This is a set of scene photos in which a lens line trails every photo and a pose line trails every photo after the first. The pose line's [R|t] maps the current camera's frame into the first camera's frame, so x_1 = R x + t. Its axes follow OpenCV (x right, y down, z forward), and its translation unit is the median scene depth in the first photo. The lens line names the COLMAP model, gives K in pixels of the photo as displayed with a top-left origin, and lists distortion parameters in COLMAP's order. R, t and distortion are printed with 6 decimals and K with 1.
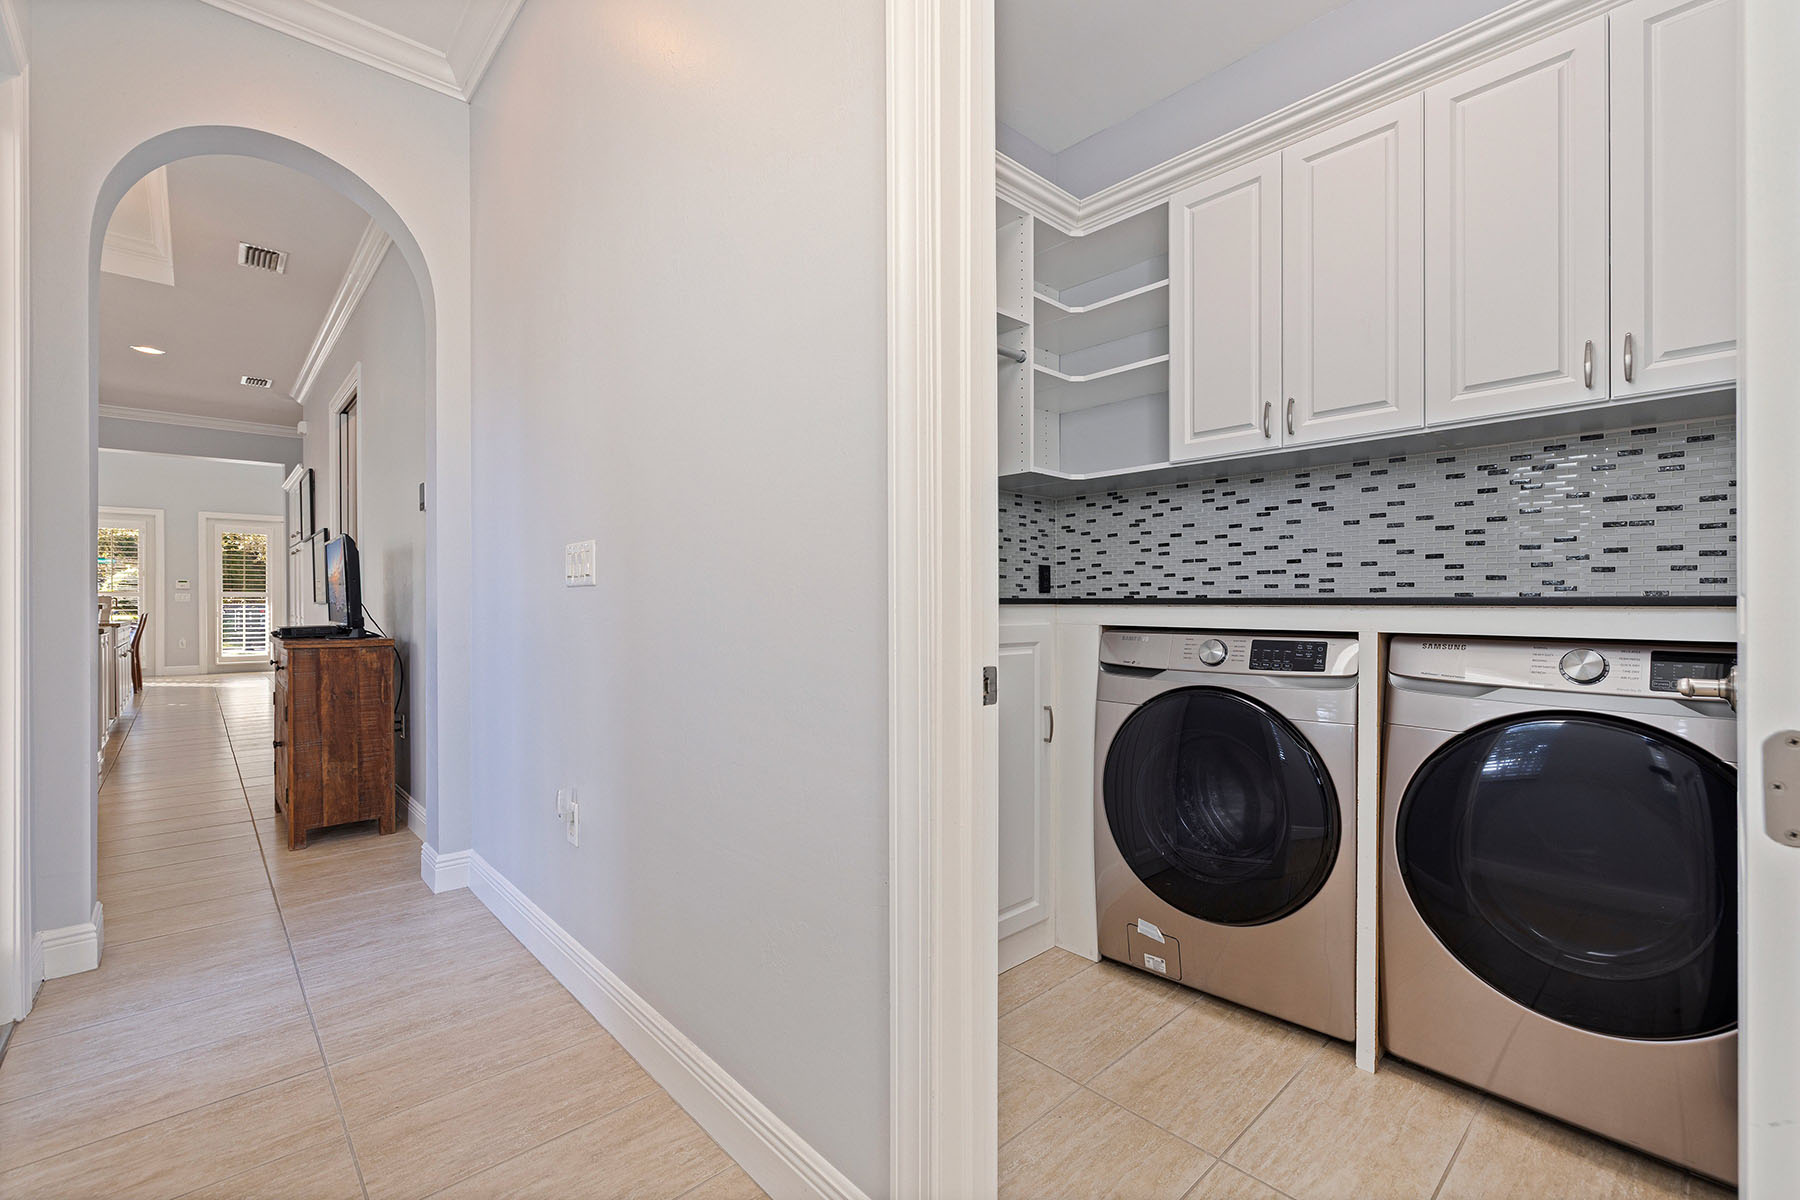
lens RADIAL K [[770.0, 0, 906.1], [0, 770.0, 602.4], [0, 0, 1]] dist [0.003015, 0.000108]
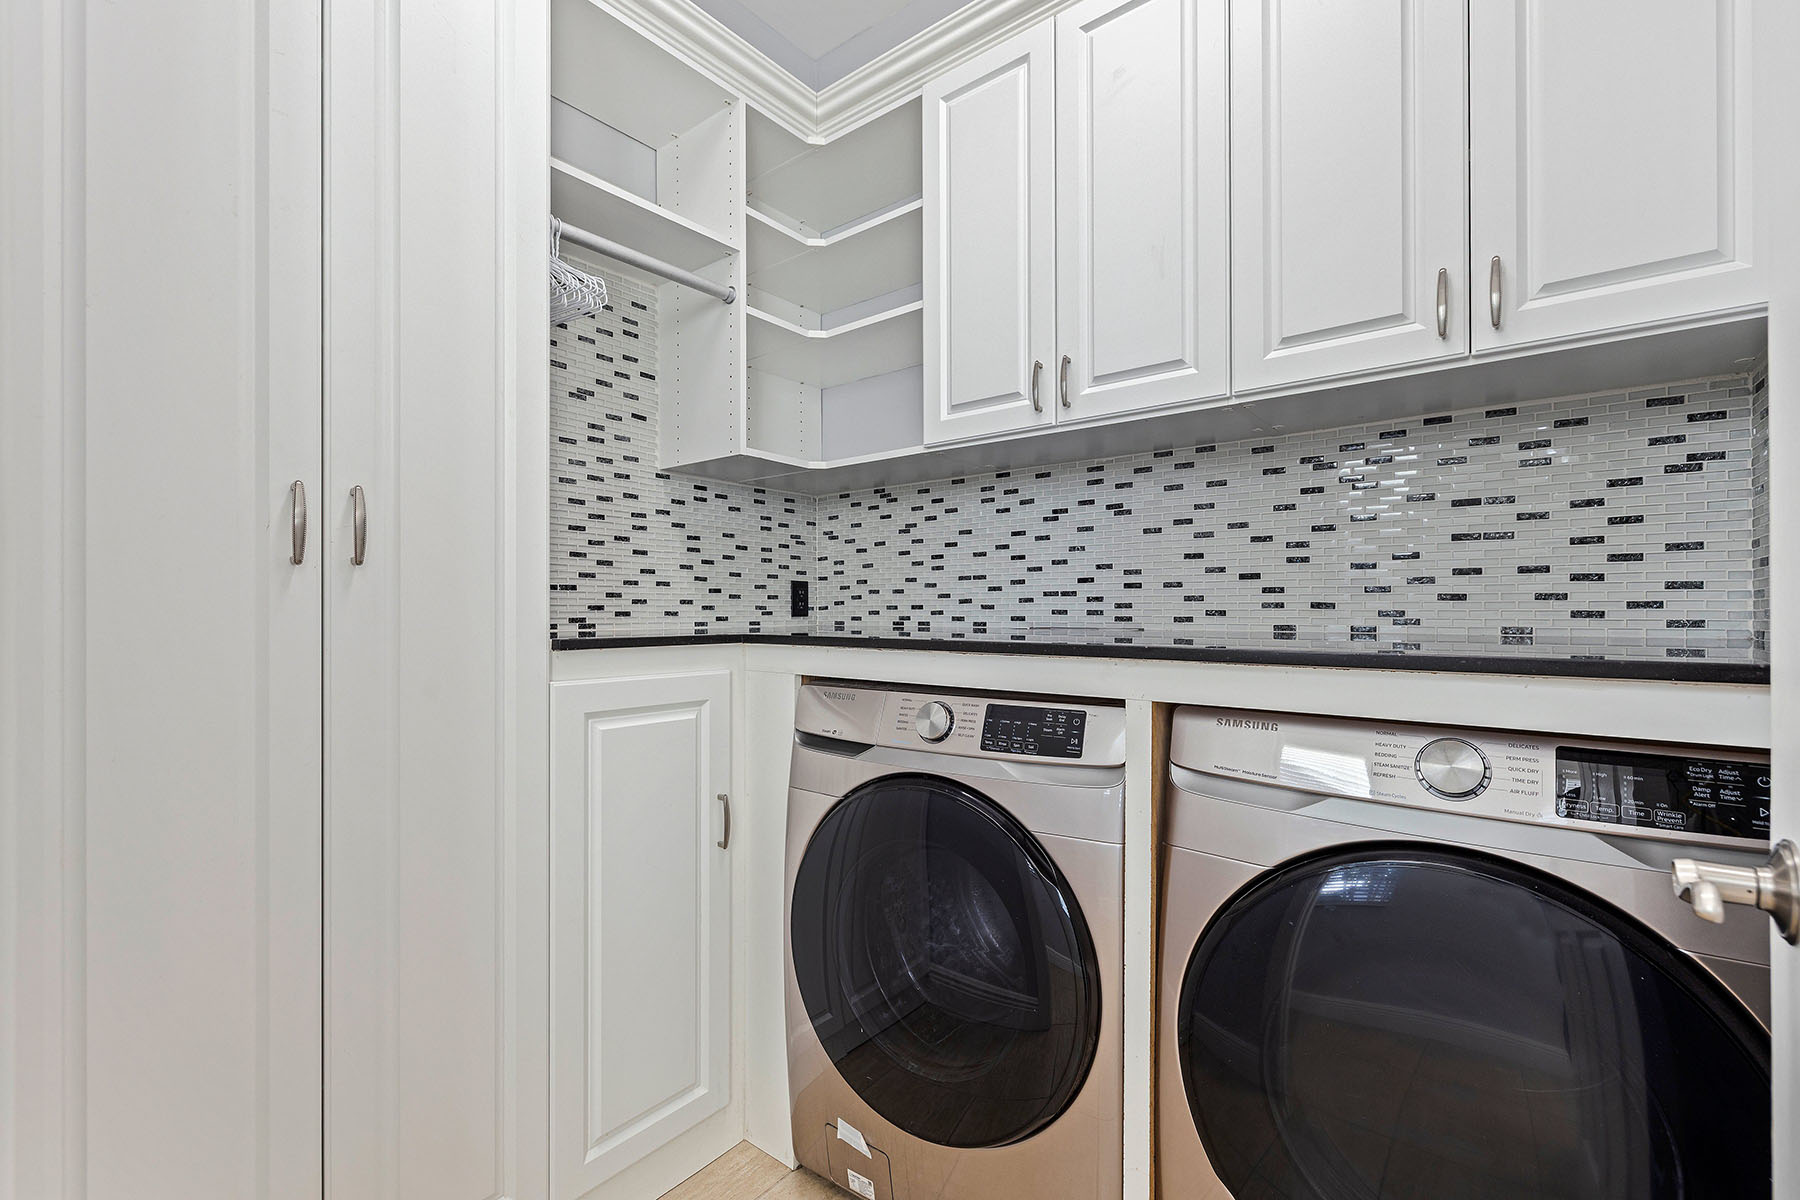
lens RADIAL K [[773.4, 0, 900.1], [0, 773.4, 608.1], [0, 0, 1]] dist [0.000611, 0.000300]
pose [[0.988656, 0.000450, 0.150196, 0.236504], [0.000082, 0.999994, -0.003541, -0.026424], [-0.150196, 0.003513, 0.988650, 0.306265]]
